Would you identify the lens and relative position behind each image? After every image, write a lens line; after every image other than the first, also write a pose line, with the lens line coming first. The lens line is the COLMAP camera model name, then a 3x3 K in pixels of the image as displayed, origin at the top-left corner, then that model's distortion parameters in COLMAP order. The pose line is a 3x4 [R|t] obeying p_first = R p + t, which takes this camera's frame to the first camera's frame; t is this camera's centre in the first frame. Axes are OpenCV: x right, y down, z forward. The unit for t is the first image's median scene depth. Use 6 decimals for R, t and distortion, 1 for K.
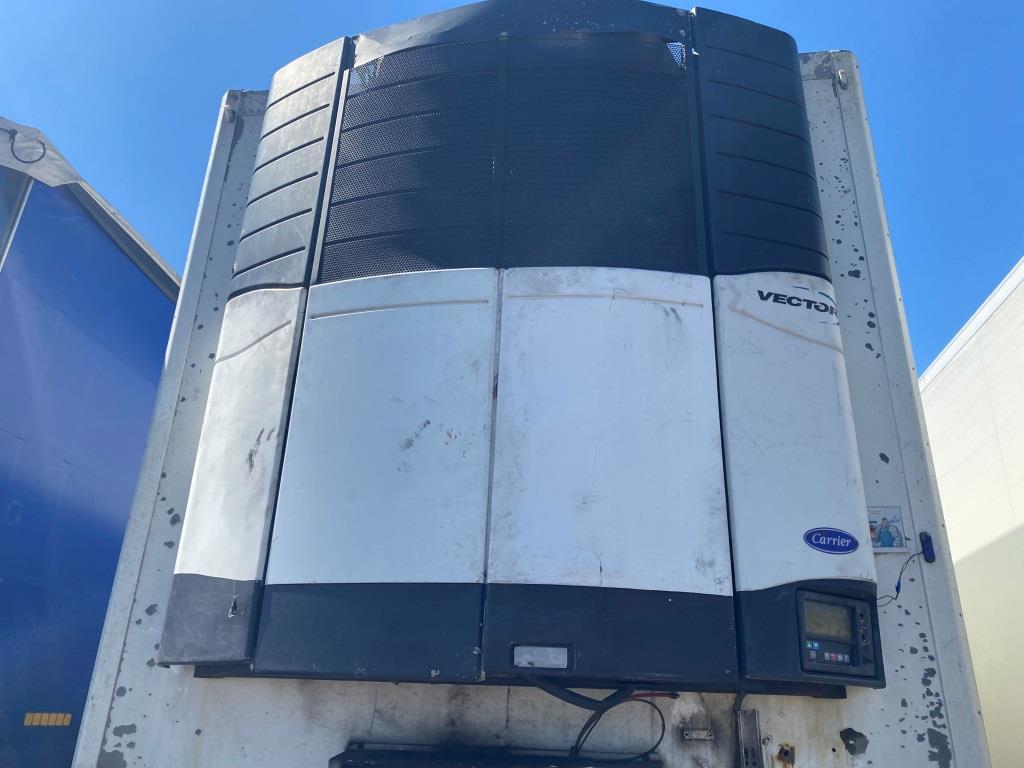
lens RADIAL K [[763.7, 0, 507.4], [0, 763.7, 388.1], [0, 0, 1]] dist [0.044532, -0.038318]
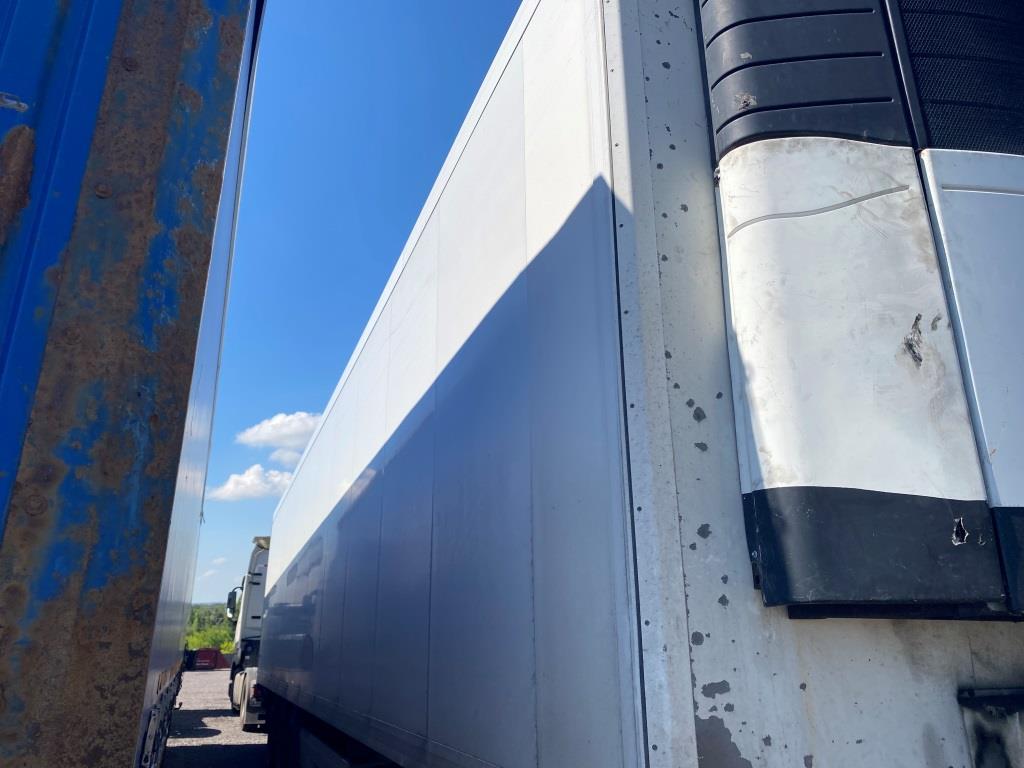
lens RADIAL K [[763.7, 0, 514.5], [0, 763.7, 377.4], [0, 0, 1]] dist [0.044532, -0.038318]
pose [[0.895966, 0.113099, 0.429480, -1.041928], [-0.142449, 0.989121, 0.036699, 0.149621], [-0.420657, -0.094061, 0.902330, 0.450764]]
